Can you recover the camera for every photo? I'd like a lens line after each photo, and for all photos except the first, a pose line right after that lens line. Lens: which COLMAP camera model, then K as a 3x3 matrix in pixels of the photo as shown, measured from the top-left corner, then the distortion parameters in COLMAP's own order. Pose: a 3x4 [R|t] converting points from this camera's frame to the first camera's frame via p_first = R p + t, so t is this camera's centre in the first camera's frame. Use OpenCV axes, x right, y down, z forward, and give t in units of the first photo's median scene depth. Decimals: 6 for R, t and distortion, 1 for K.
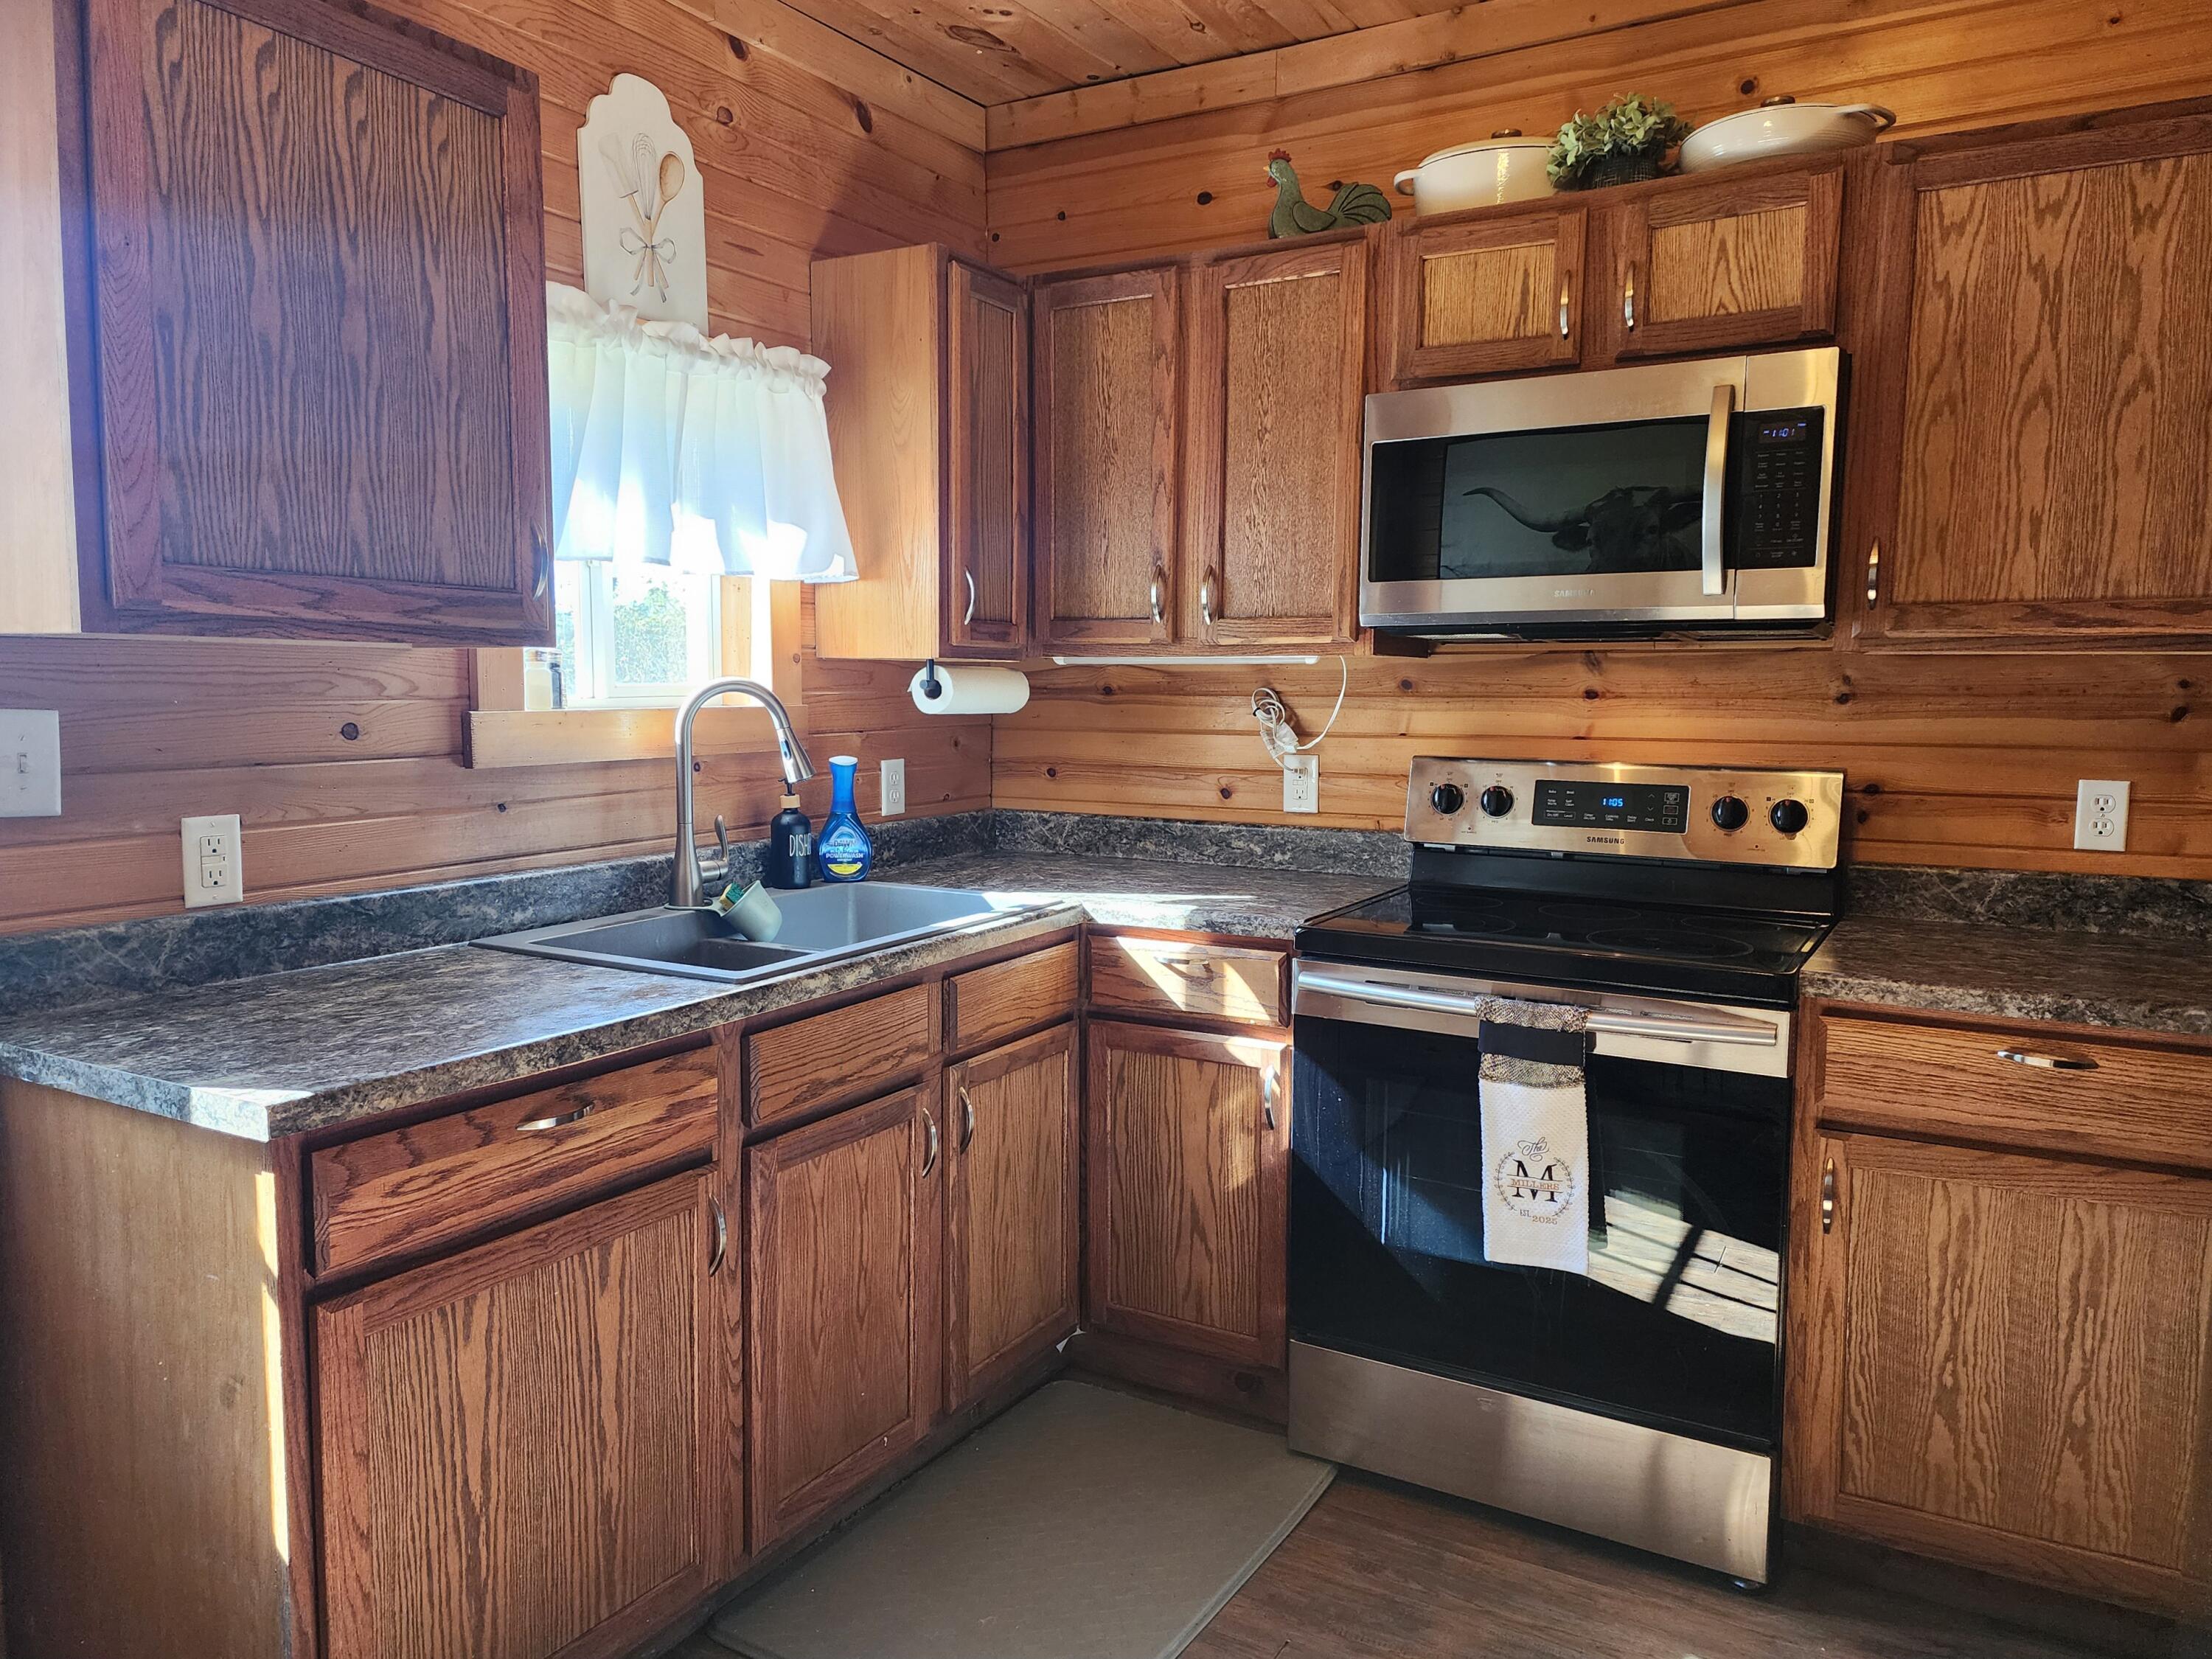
lens RADIAL K [[1521.2, 0, 1106.8], [0, 1521.2, 833.2], [0, 0, 1]] dist [0.072730, -0.069735]
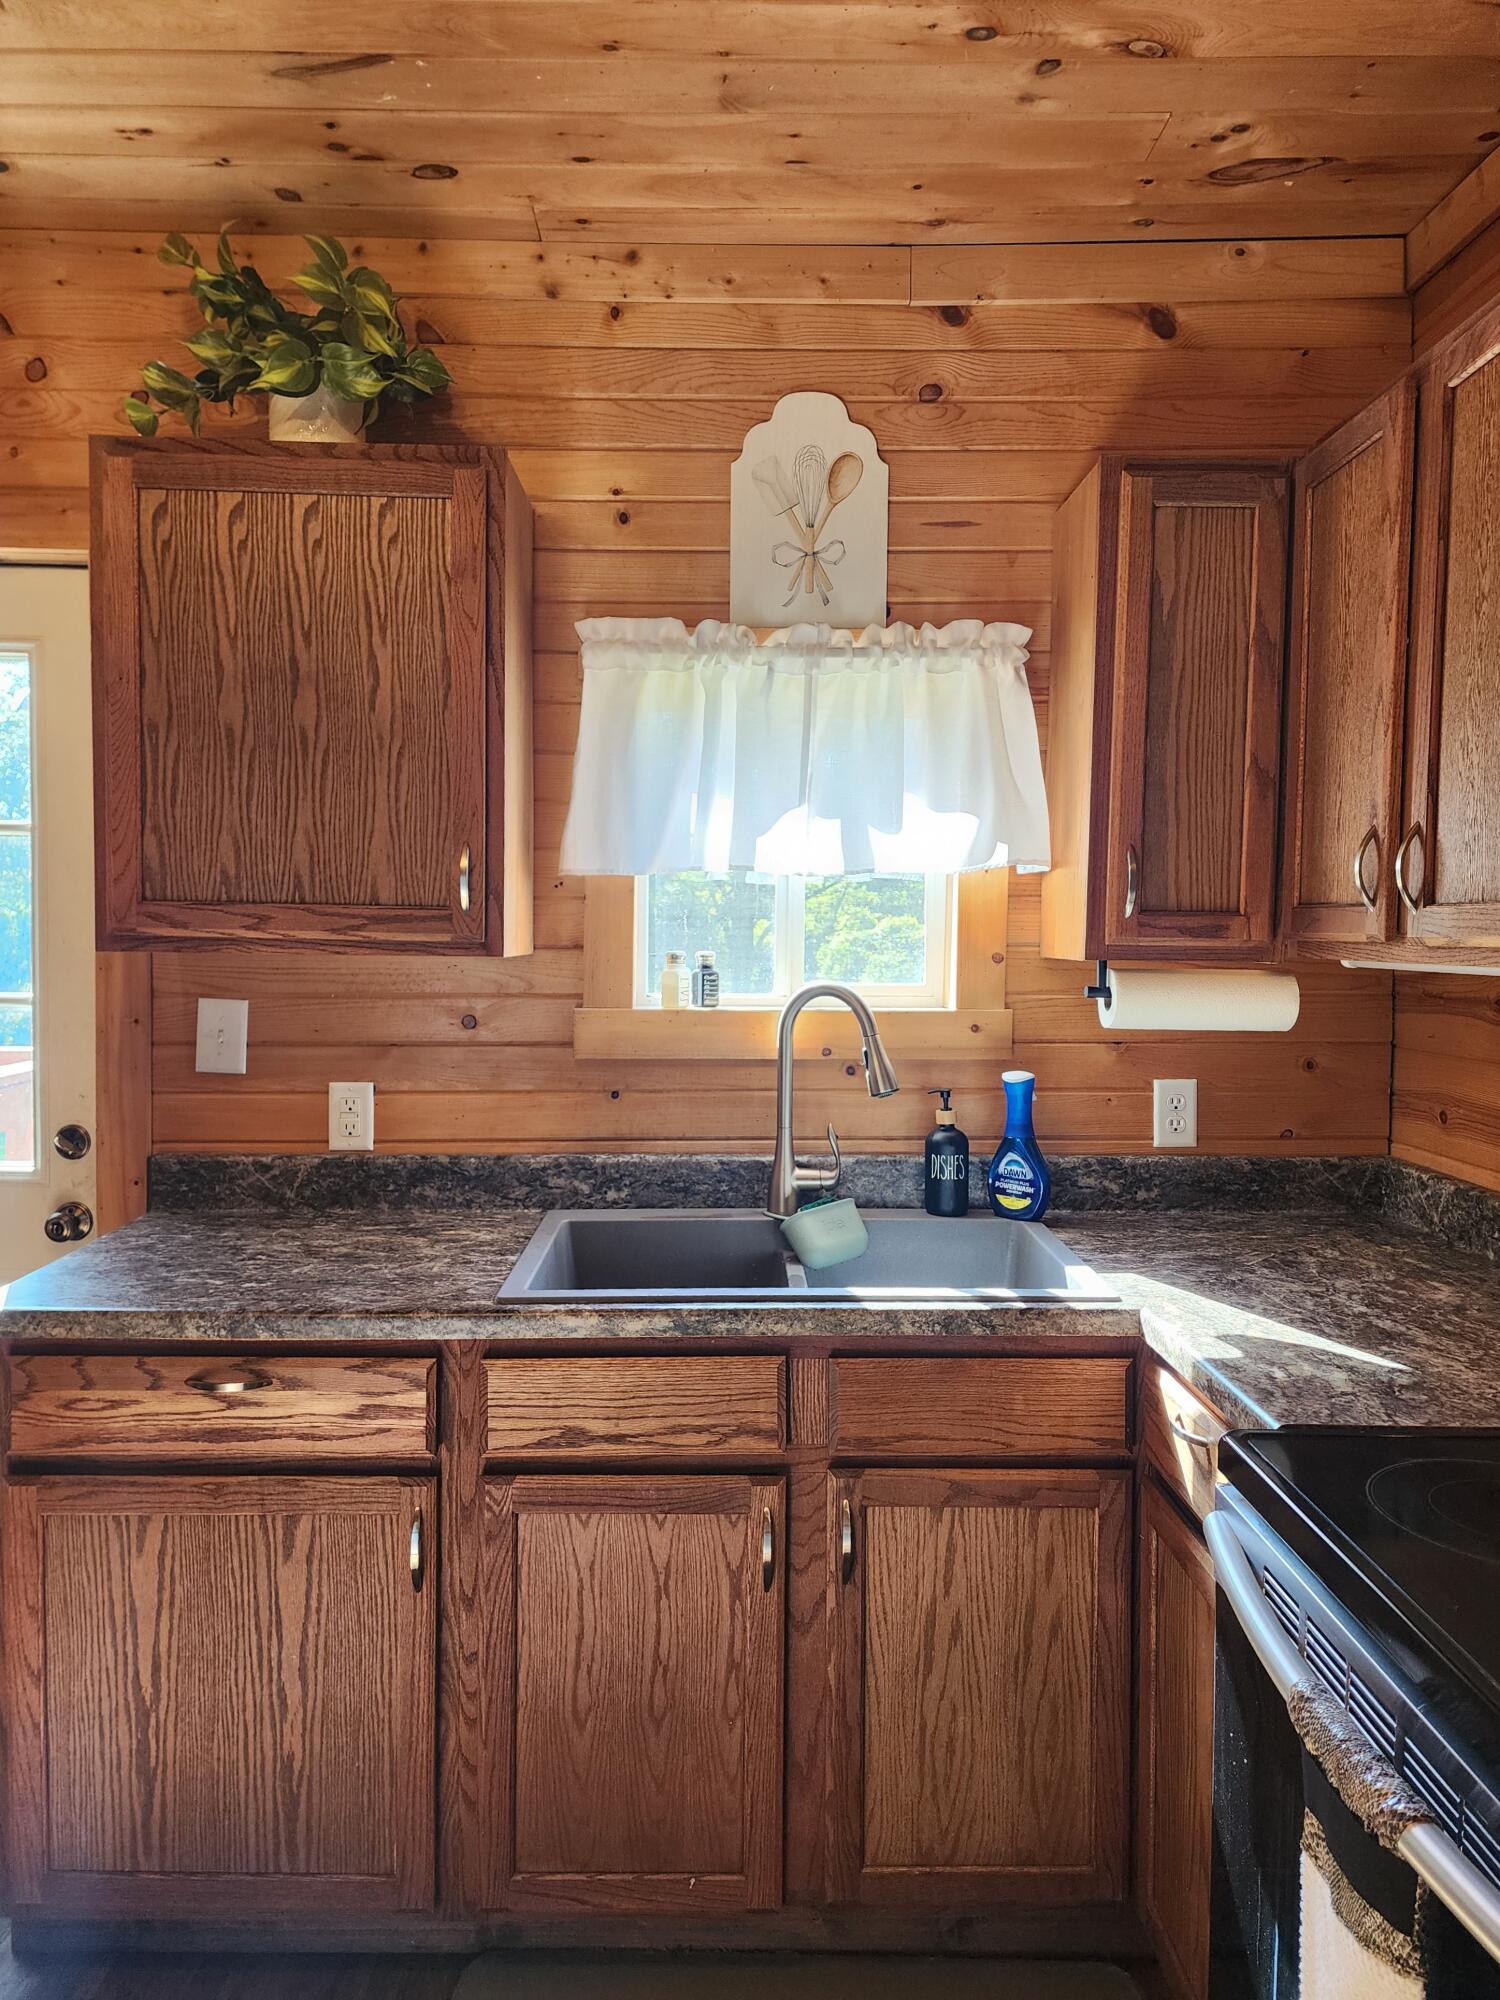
lens RADIAL K [[1375.4, 0, 740.1], [0, 1375.4, 988.0], [0, 0, 1]] dist [0.072730, -0.069735]
pose [[0.519550, 0.034877, -0.853728, 0.552759], [-0.091938, 0.995648, -0.015276, -0.096255], [0.849479, 0.086426, 0.520495, 0.616069]]
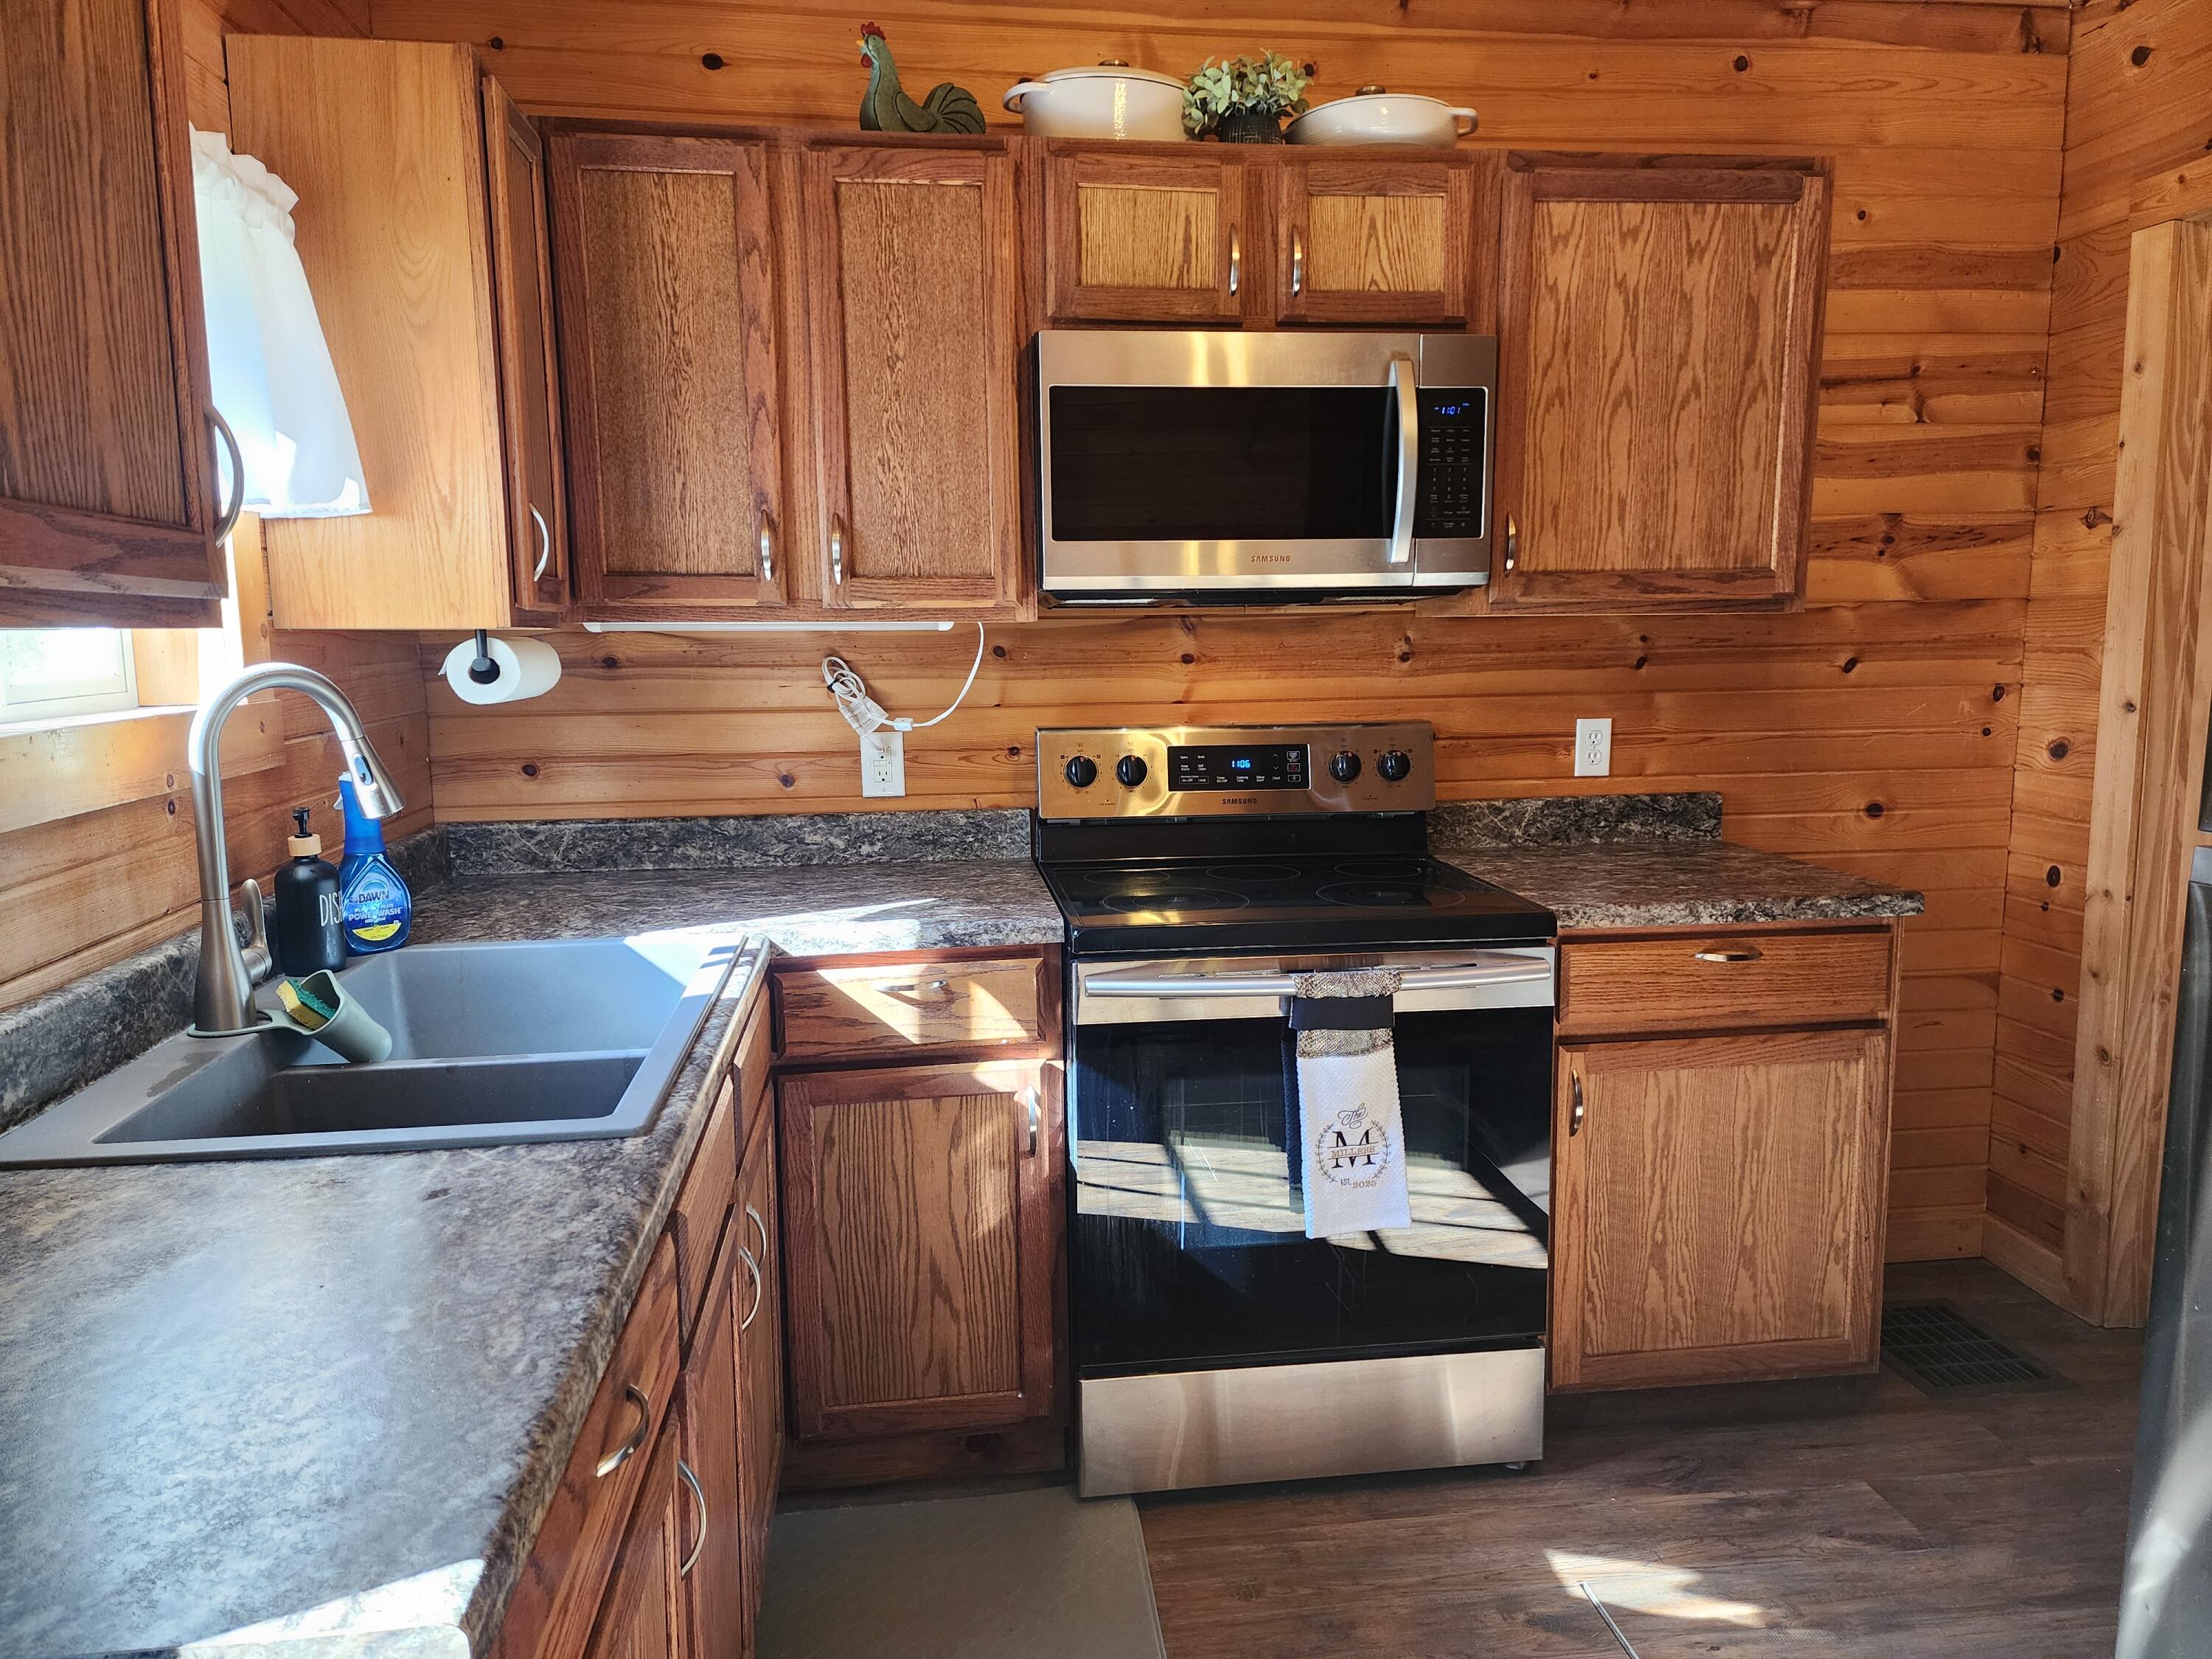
lens RADIAL K [[1472.7, 0, 1106.0], [0, 1472.7, 829.5], [0, 0, 1]] dist [0.073720, -0.072898]
pose [[0.789998, -0.096976, 0.605392, -0.430659], [0.076429, 0.995286, 0.059697, -0.052684], [-0.608328, -0.000891, 0.793686, 0.345393]]
